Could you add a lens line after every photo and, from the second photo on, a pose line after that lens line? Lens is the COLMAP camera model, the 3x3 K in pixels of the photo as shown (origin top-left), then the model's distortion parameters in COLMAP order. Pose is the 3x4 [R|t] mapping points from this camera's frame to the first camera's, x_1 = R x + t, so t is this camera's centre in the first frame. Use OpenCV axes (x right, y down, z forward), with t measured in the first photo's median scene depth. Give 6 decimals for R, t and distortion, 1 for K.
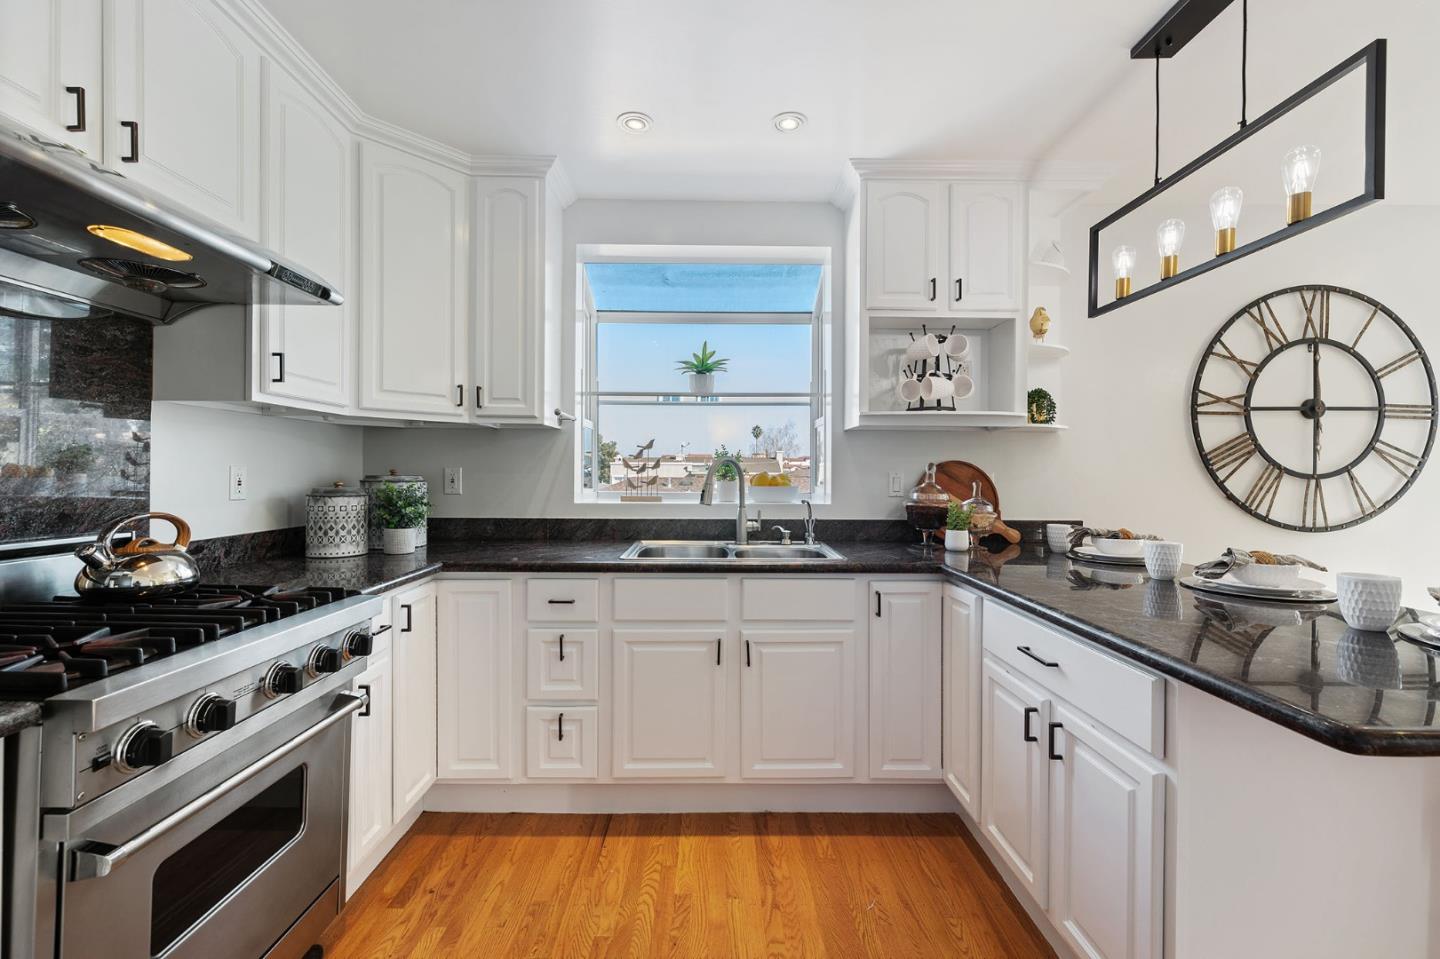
lens RADIAL K [[613.8, 0, 731.4], [0, 613.8, 473.2], [0, 0, 1]] dist [0.006561, -0.000485]
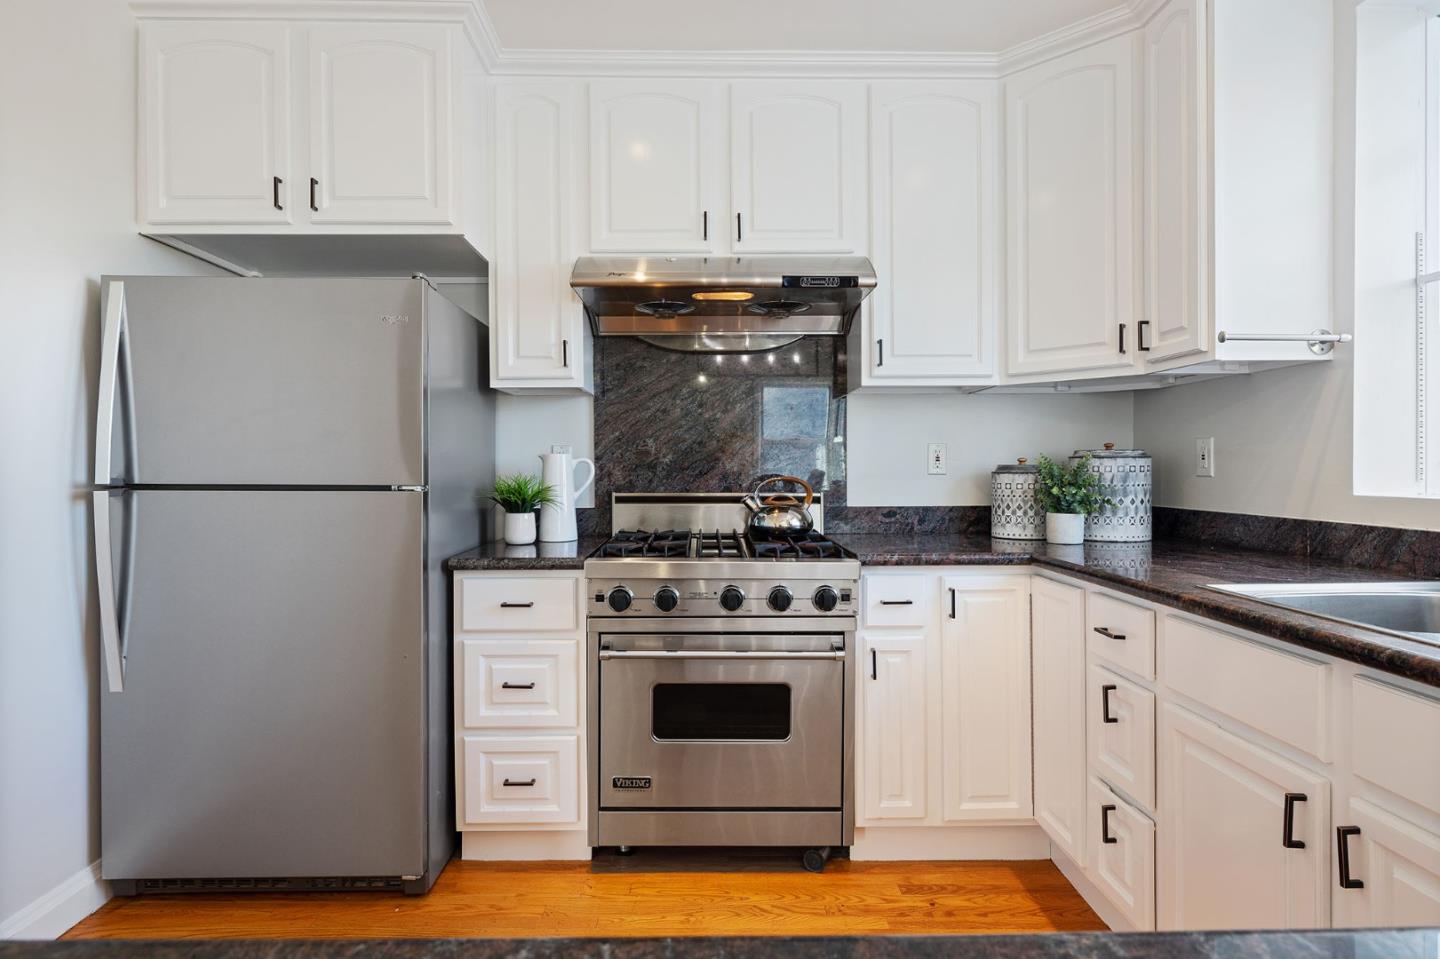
lens RADIAL K [[809.1, 0, 714.4], [0, 809.1, 471.4], [0, 0, 1]] dist [0.004382, -0.000381]
pose [[-0.035113, -0.002304, -0.999381, 0.685415], [0.000541, 0.999997, -0.002324, 0.043389], [0.999383, -0.000622, -0.035111, 0.690780]]
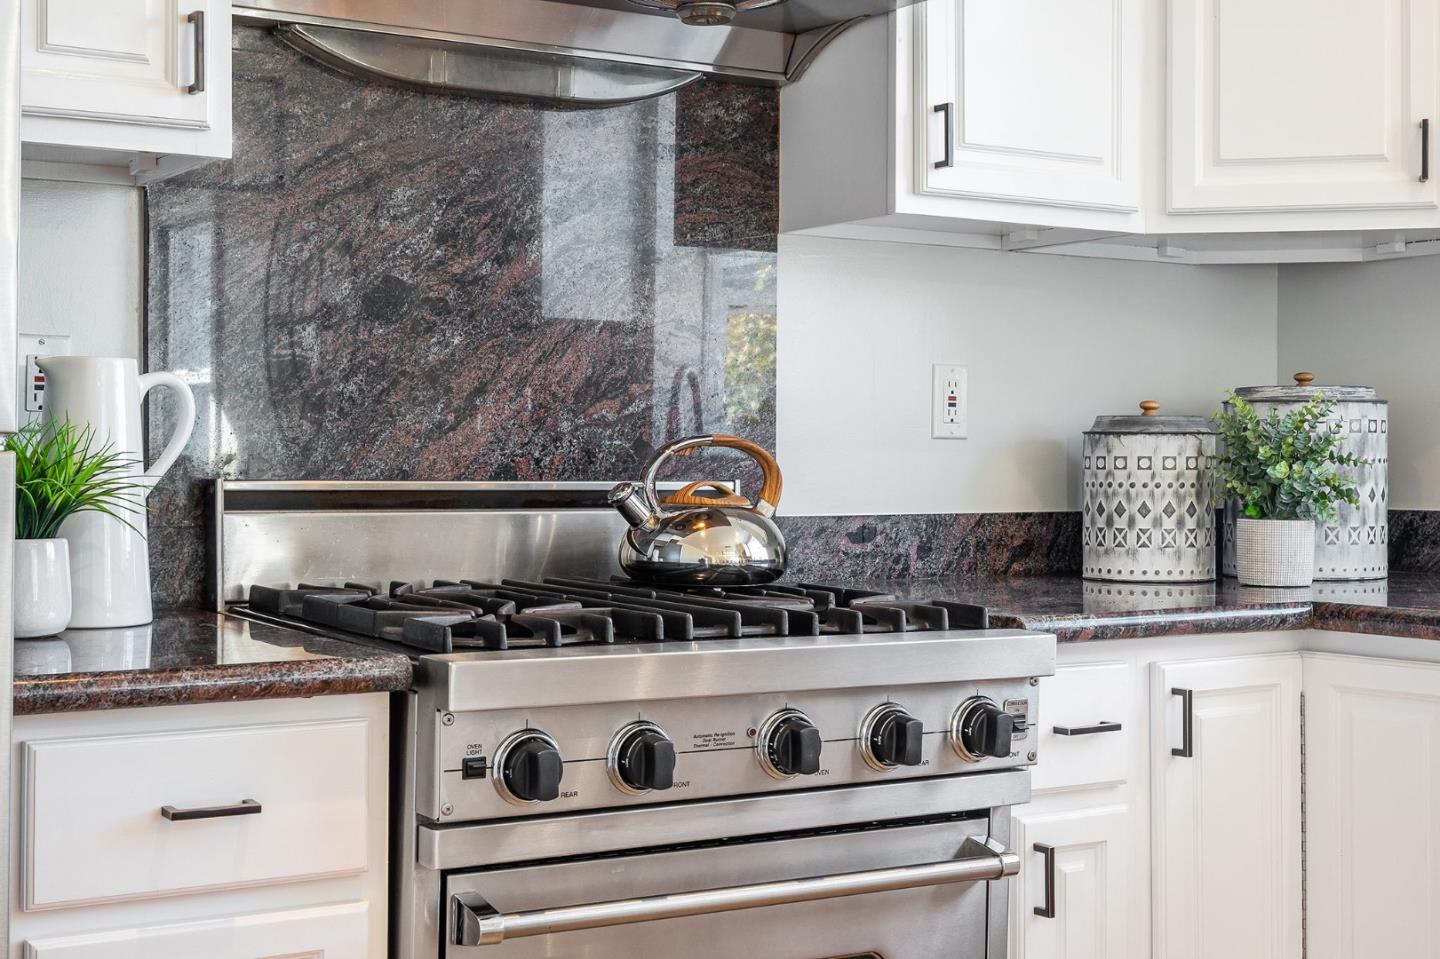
lens RADIAL K [[2140.8, 0, 718.0], [0, 2140.8, 483.0], [0, 0, 1]] dist [0.021381, 0.000000]
pose [[0.518056, 0.000410, -0.855346, 0.504057], [-0.000250, 1.000000, 0.000329, 0.080524], [0.855346, 0.000043, 0.518056, 0.023954]]
